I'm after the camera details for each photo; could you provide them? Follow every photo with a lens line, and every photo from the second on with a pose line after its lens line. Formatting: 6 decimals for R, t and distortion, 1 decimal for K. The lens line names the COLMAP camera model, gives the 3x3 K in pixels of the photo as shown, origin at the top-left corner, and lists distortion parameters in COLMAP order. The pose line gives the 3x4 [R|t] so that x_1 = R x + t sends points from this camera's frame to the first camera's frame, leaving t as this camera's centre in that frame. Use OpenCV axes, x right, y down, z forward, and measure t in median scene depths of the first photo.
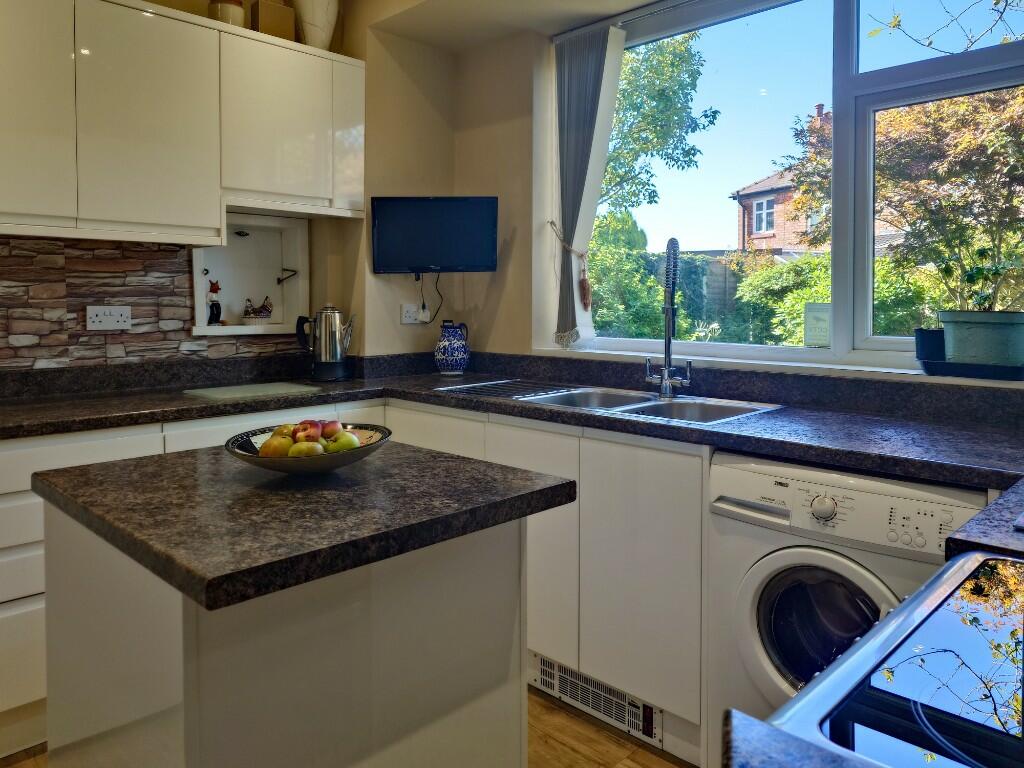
lens RADIAL K [[724.5, 0, 511.5], [0, 724.5, 438.8], [0, 0, 1]] dist [0.004299, 0.003430]
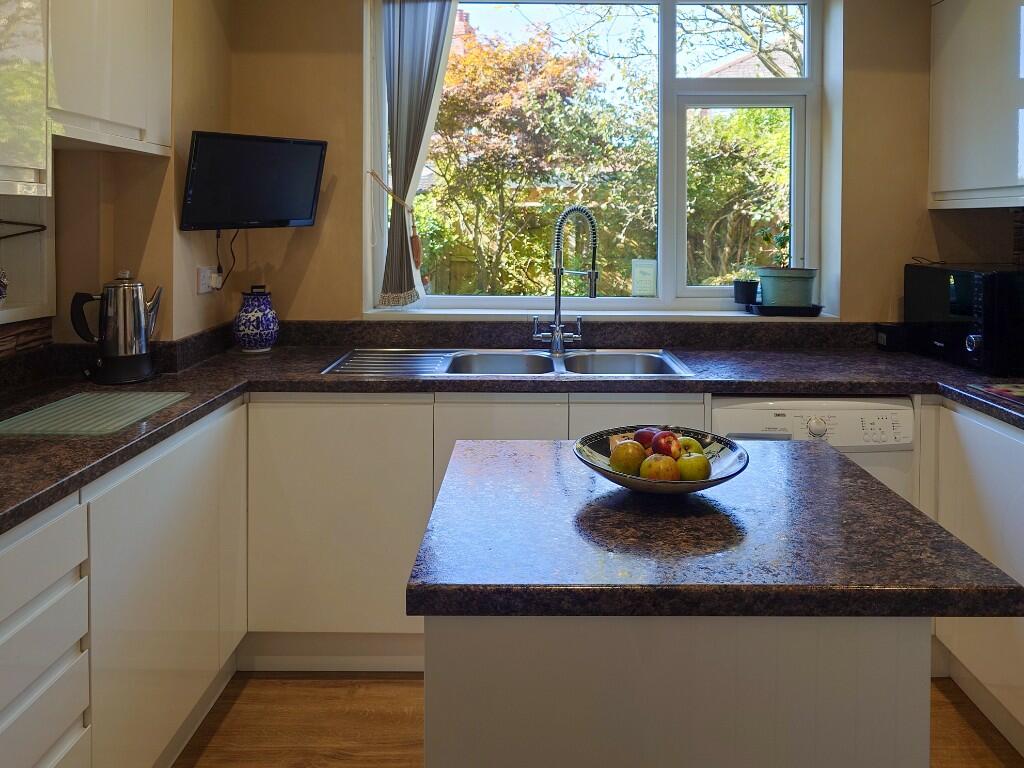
lens RADIAL K [[775.7, 0, 512.0], [0, 775.7, 384.0], [0, 0, 1]] dist [-0.049888, 0.003934]
pose [[0.725198, -0.136849, 0.674804, -0.495444], [0.127006, 0.989819, 0.064243, -0.078104], [-0.676725, 0.039115, 0.735196, 0.193974]]
